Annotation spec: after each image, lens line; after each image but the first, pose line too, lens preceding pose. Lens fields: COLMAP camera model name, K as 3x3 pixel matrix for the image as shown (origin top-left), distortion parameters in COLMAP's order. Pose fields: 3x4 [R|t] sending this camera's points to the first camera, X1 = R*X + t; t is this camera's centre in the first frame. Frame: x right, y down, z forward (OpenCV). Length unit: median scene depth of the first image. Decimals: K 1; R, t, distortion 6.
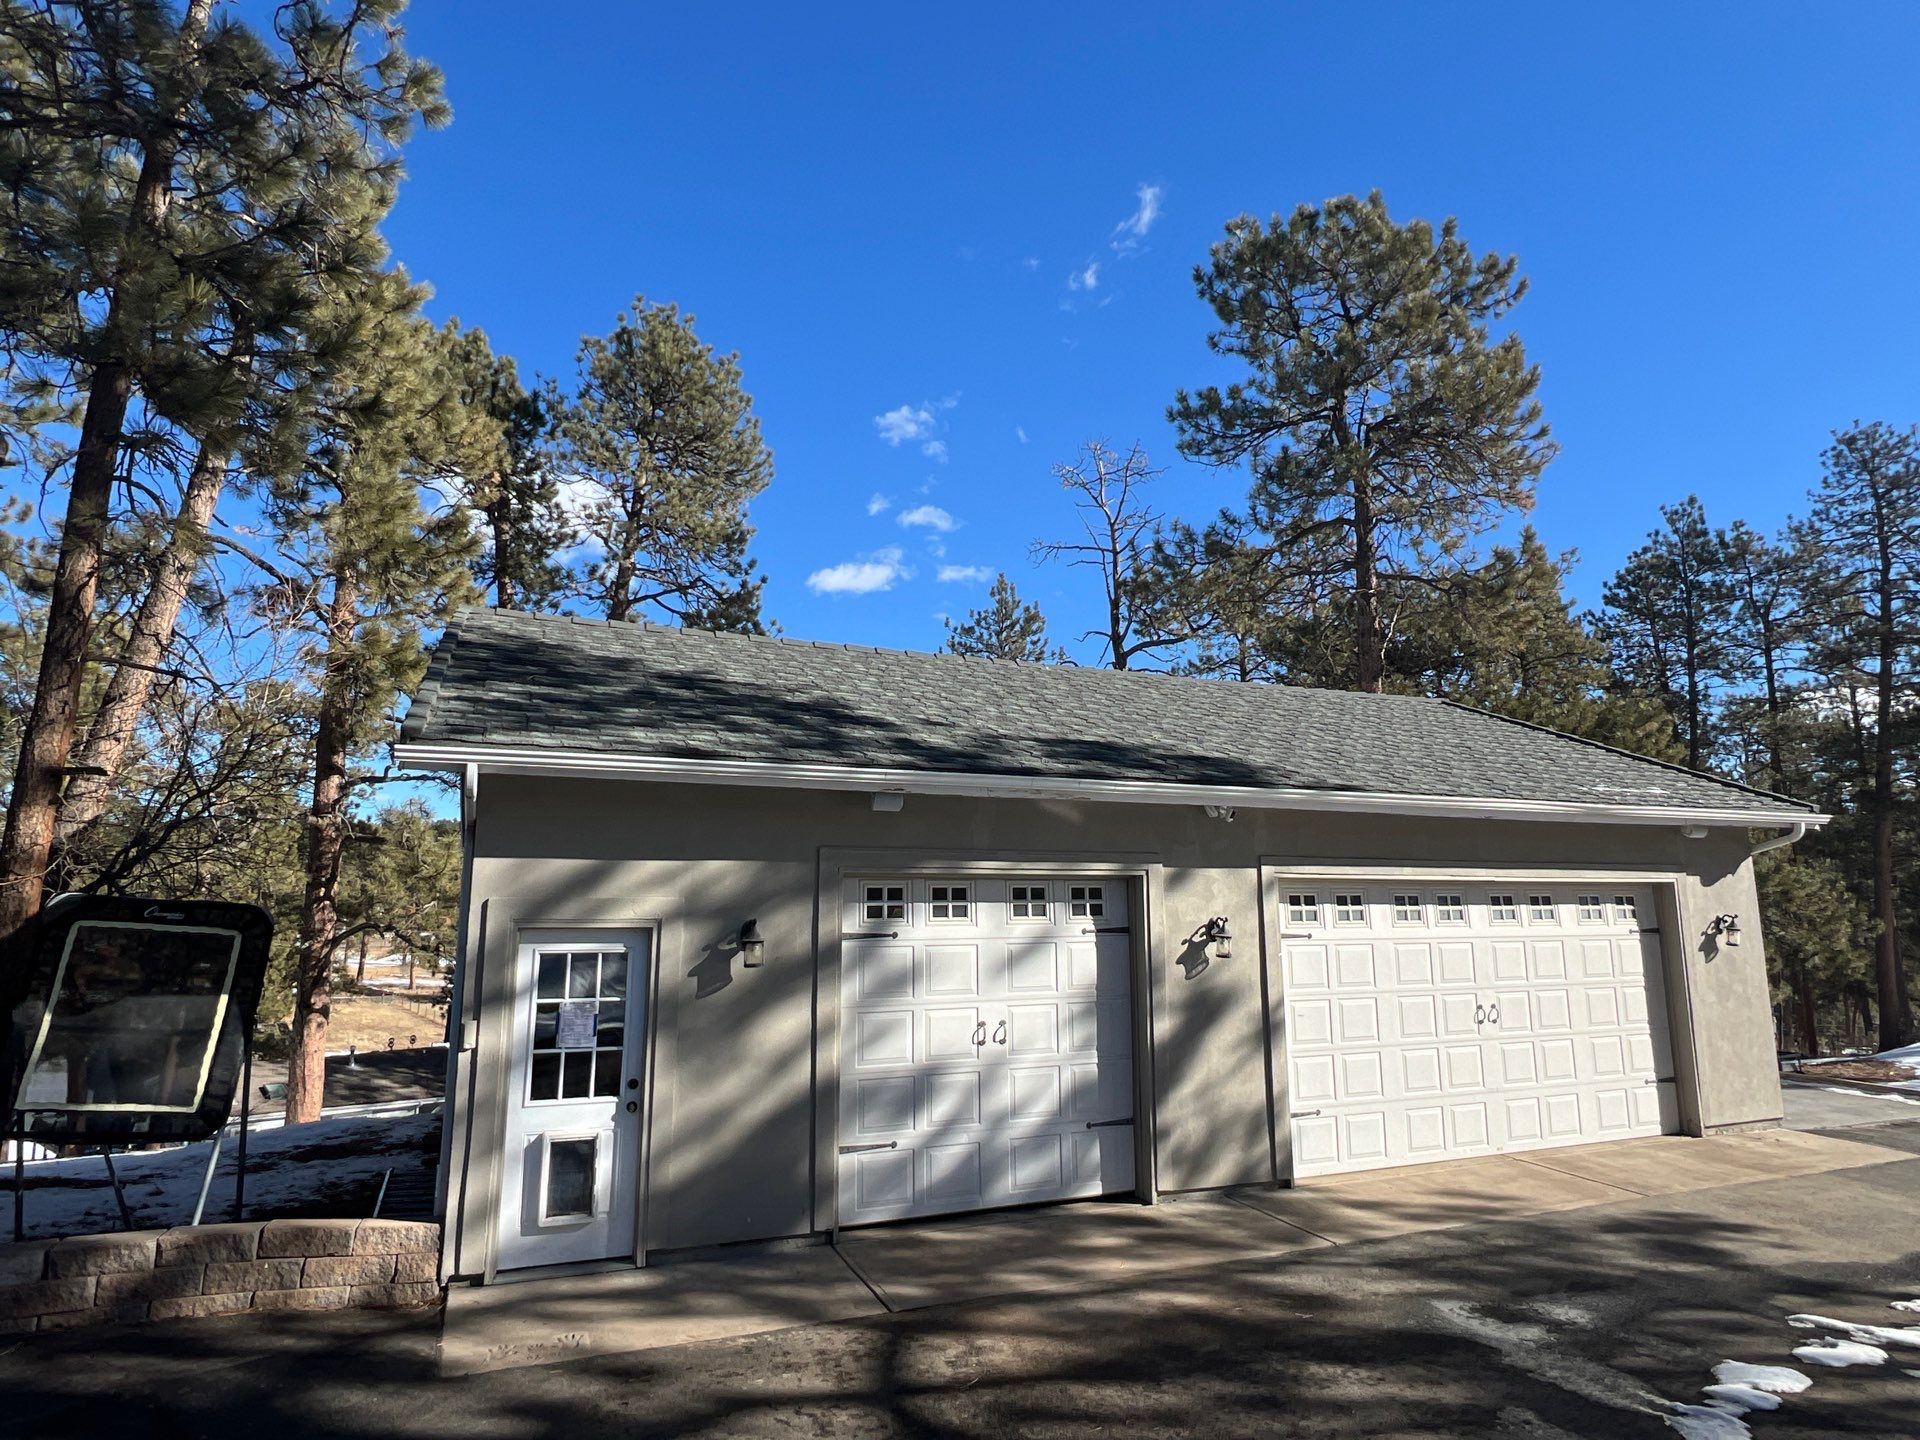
lens RADIAL K [[1022.8, 0, 955.7], [0, 1022.8, 726.8], [0, 0, 1]] dist [-0.000164, -0.000414]
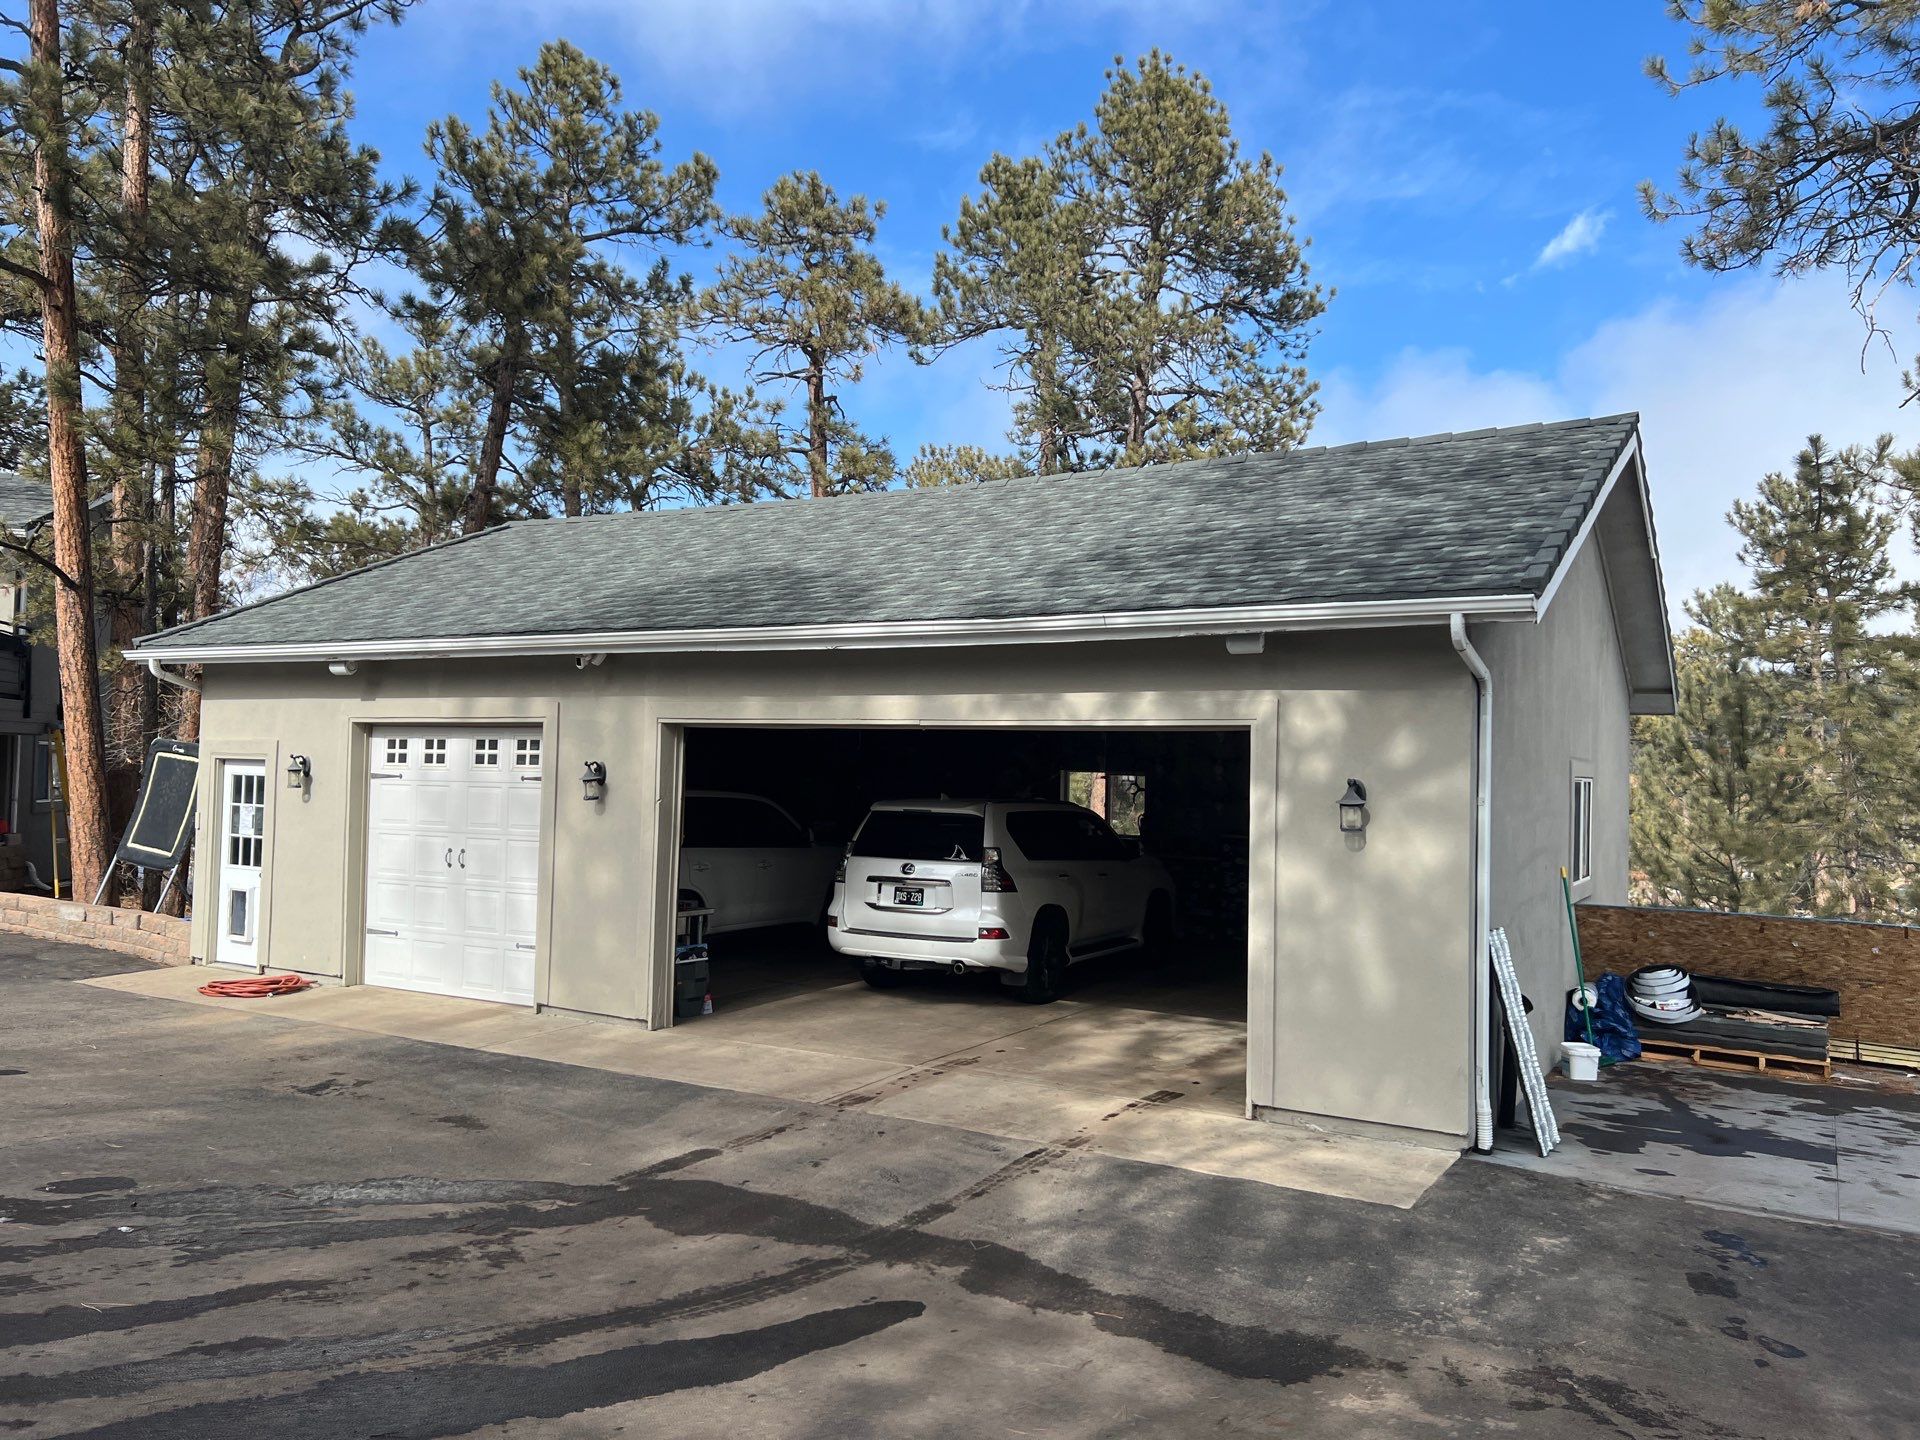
lens RADIAL K [[1417.9, 0, 954.6], [0, 1417.9, 726.6], [0, 0, 1]] dist [0.085899, -0.114082]
pose [[0.615631, -0.010993, -0.787958, 1.329130], [0.114889, 0.990471, 0.075944, 0.070946], [0.779614, -0.137281, 0.611028, 0.346134]]
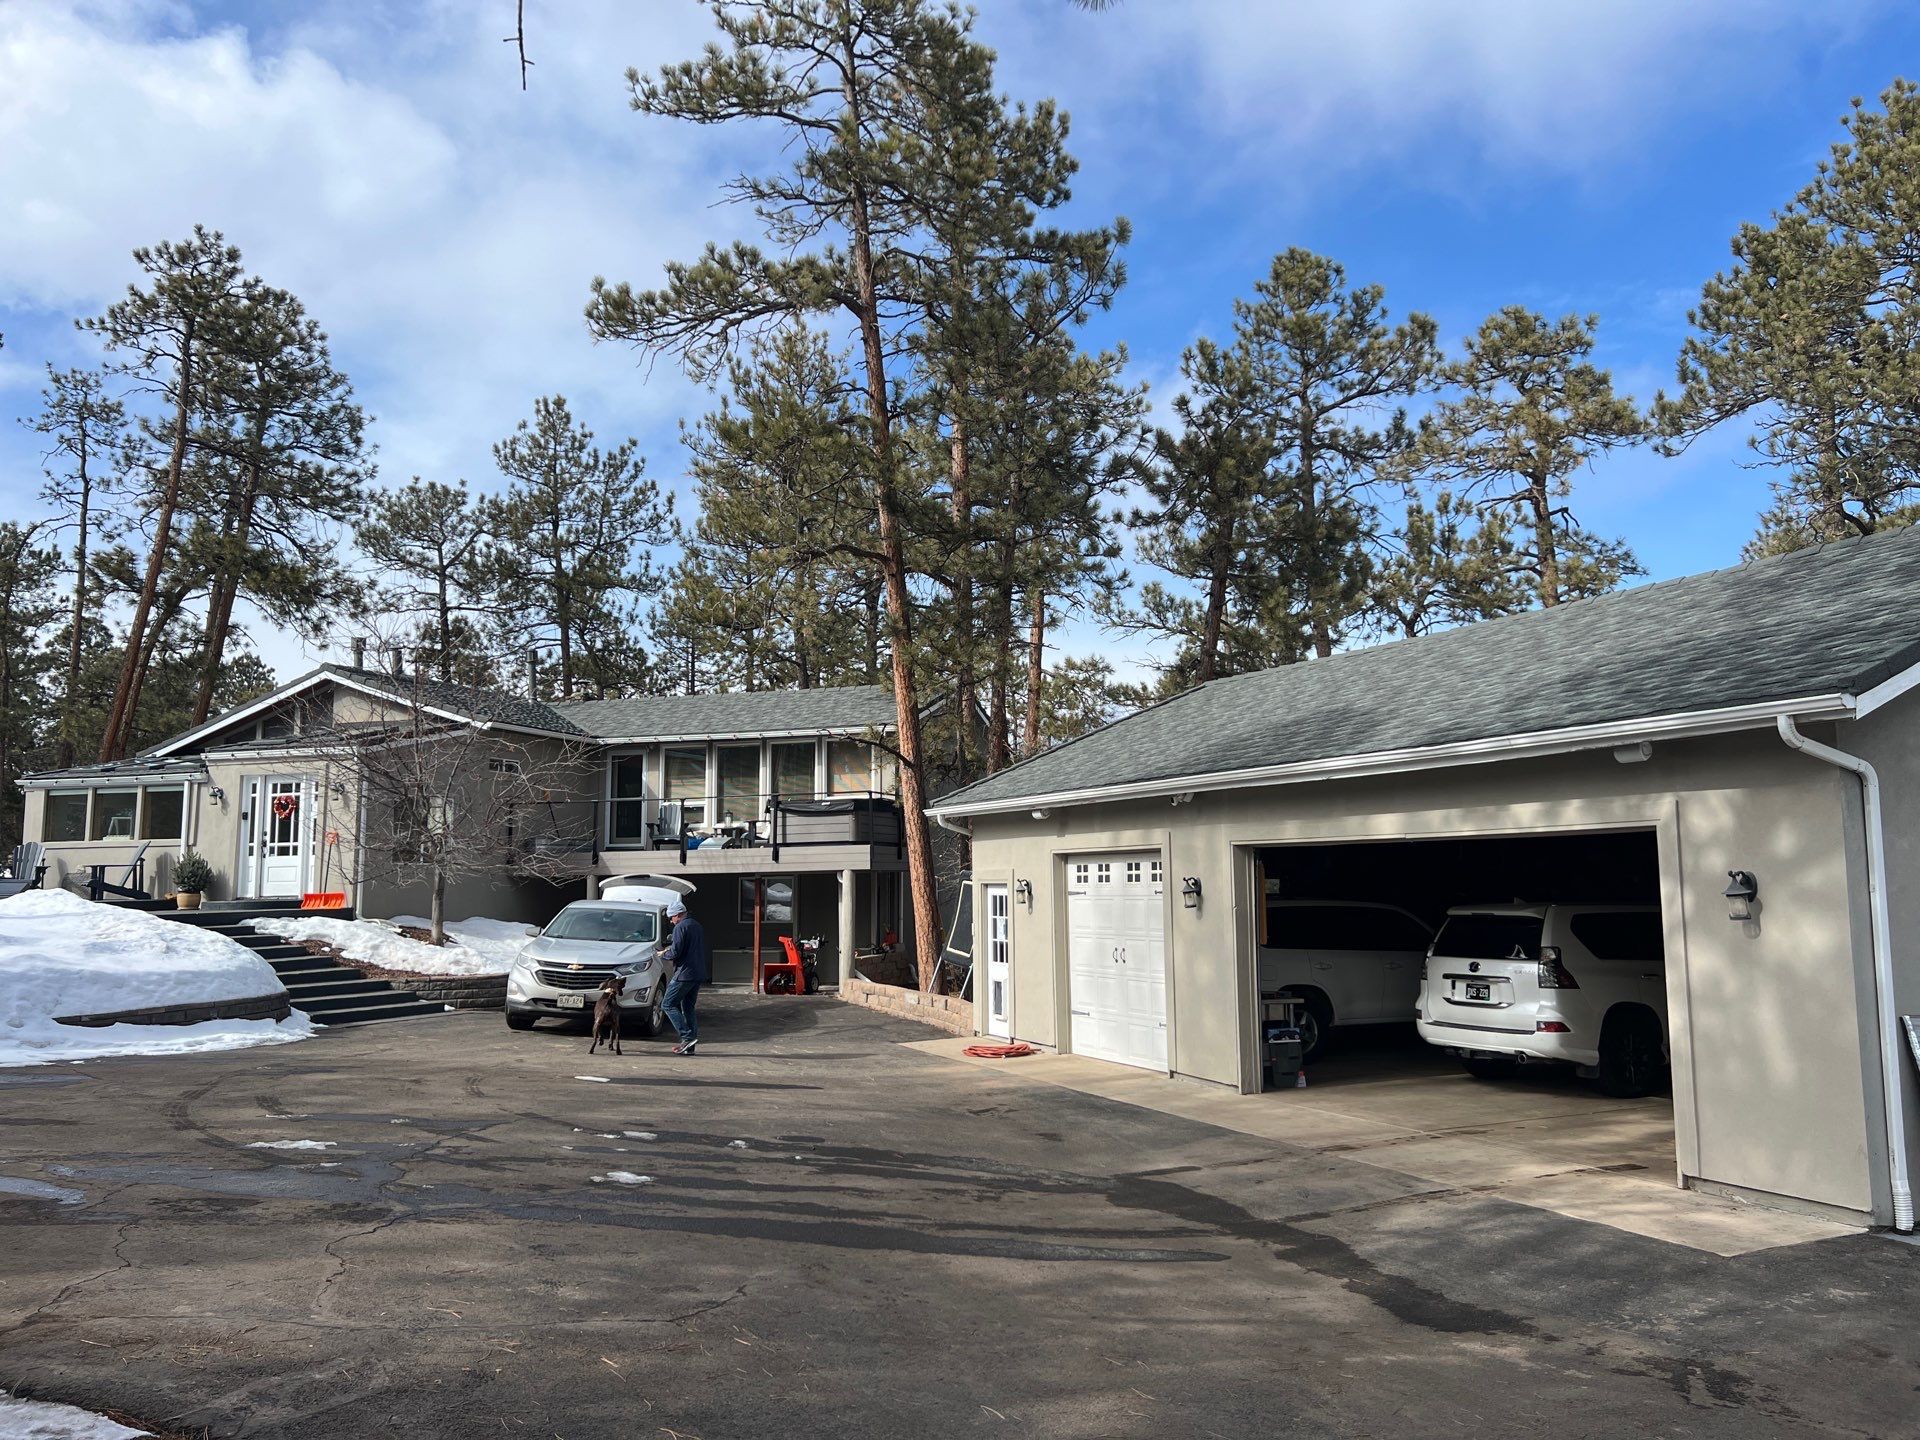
lens RADIAL K [[1435.7, 0, 957.9], [0, 1435.7, 716.7], [0, 0, 1]] dist [0.099053, -0.120786]
pose [[0.057456, -0.118579, -0.991281, 1.737488], [0.180600, 0.977774, -0.106495, 0.107012], [0.981877, -0.172907, 0.077594, 0.500206]]
